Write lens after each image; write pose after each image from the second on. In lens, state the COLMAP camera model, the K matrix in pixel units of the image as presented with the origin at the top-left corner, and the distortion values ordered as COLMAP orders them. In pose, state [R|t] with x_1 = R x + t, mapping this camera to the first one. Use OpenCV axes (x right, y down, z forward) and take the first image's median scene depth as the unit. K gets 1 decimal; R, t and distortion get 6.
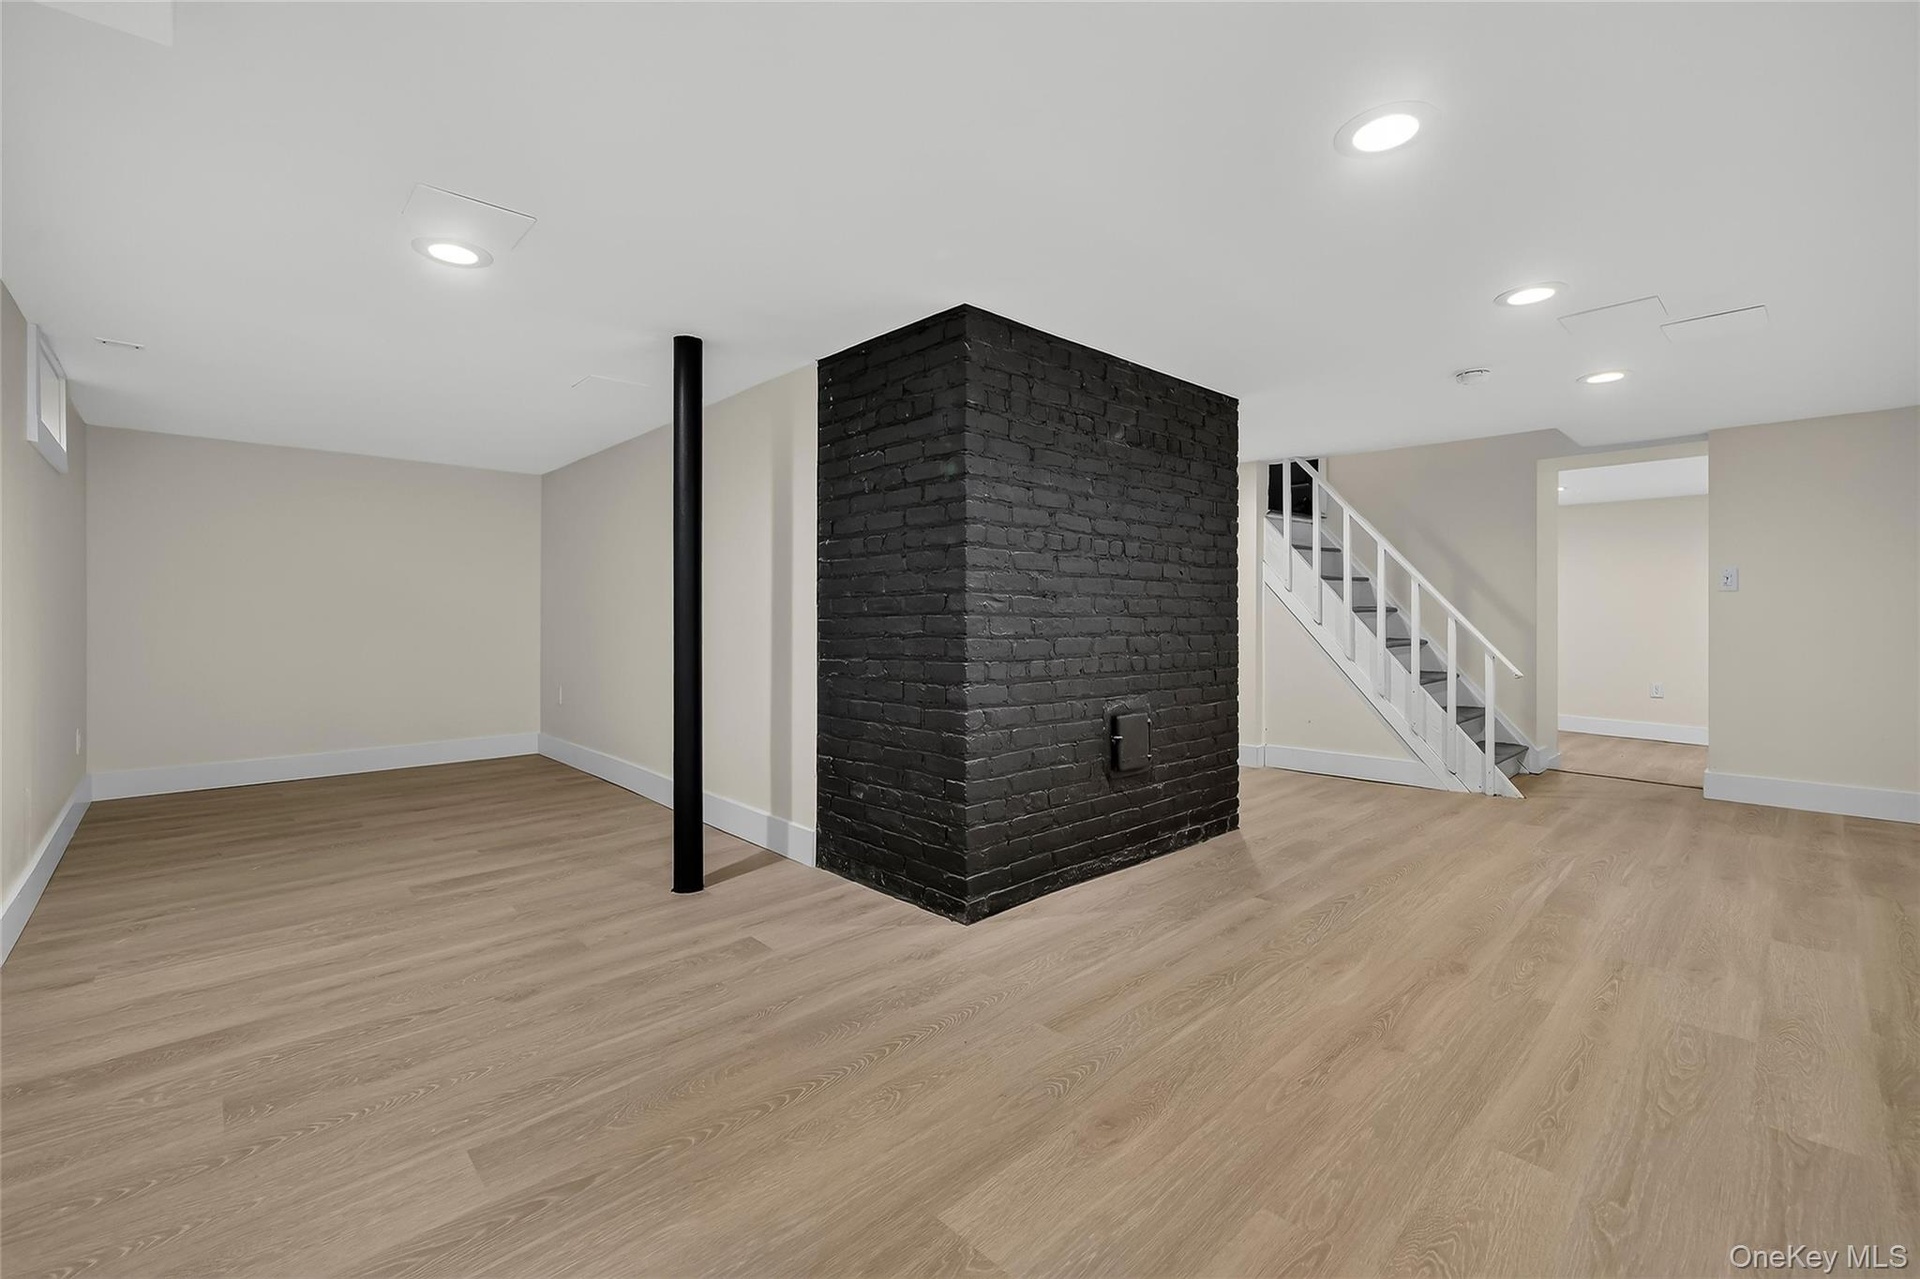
lens RADIAL K [[805.4, 0, 955.8], [0, 805.4, 614.8], [0, 0, 1]] dist [-0.003051, -0.000607]
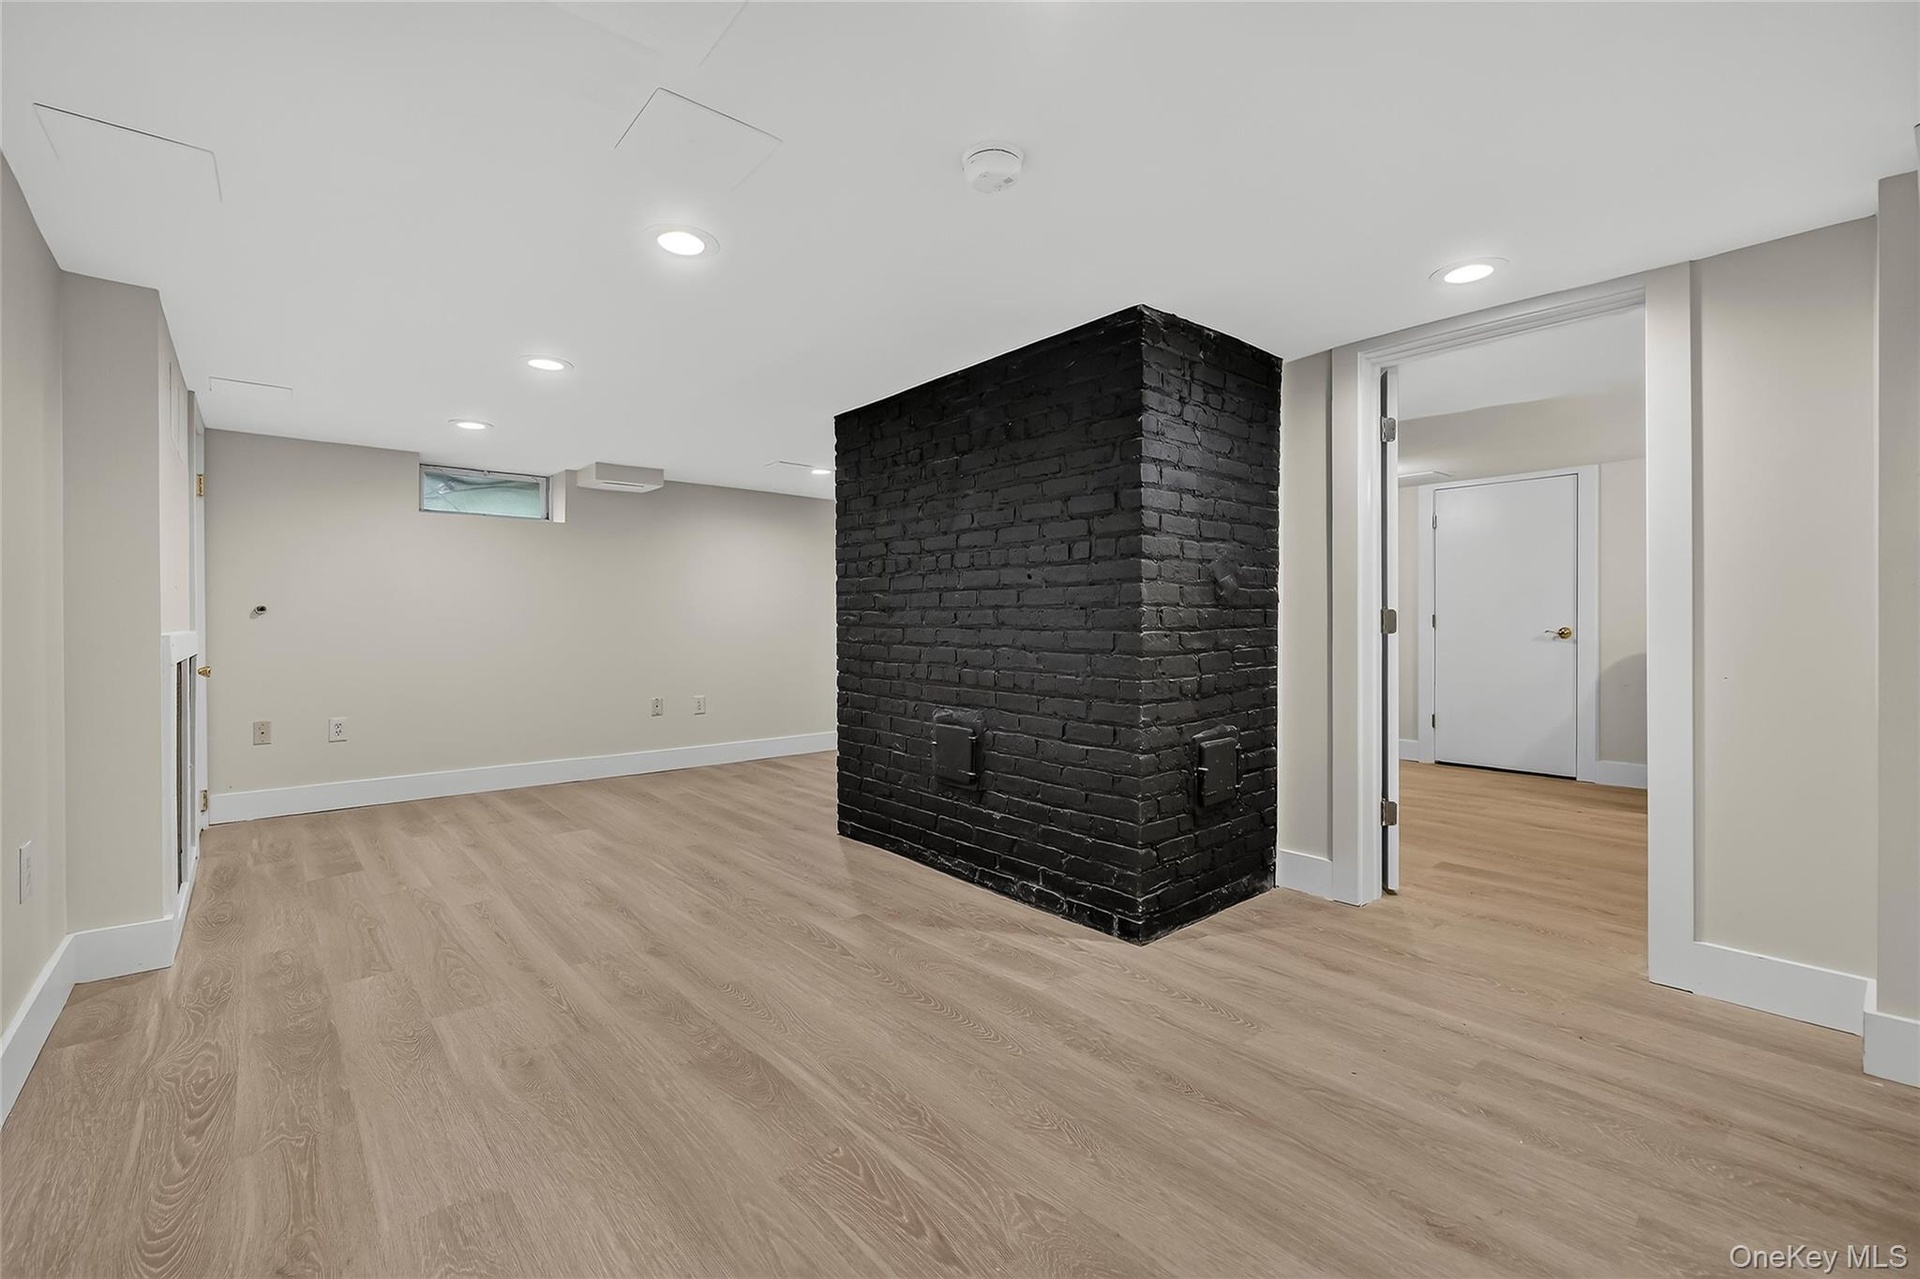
lens RADIAL K [[805.4, 0, 950.4], [0, 805.4, 625.7], [0, 0, 1]] dist [-0.003051, -0.000607]
pose [[-0.038215, 0.009554, -0.999224, 1.286958], [0.005437, 0.999941, 0.009353, -0.010863], [0.999255, -0.005076, -0.038264, 1.092130]]
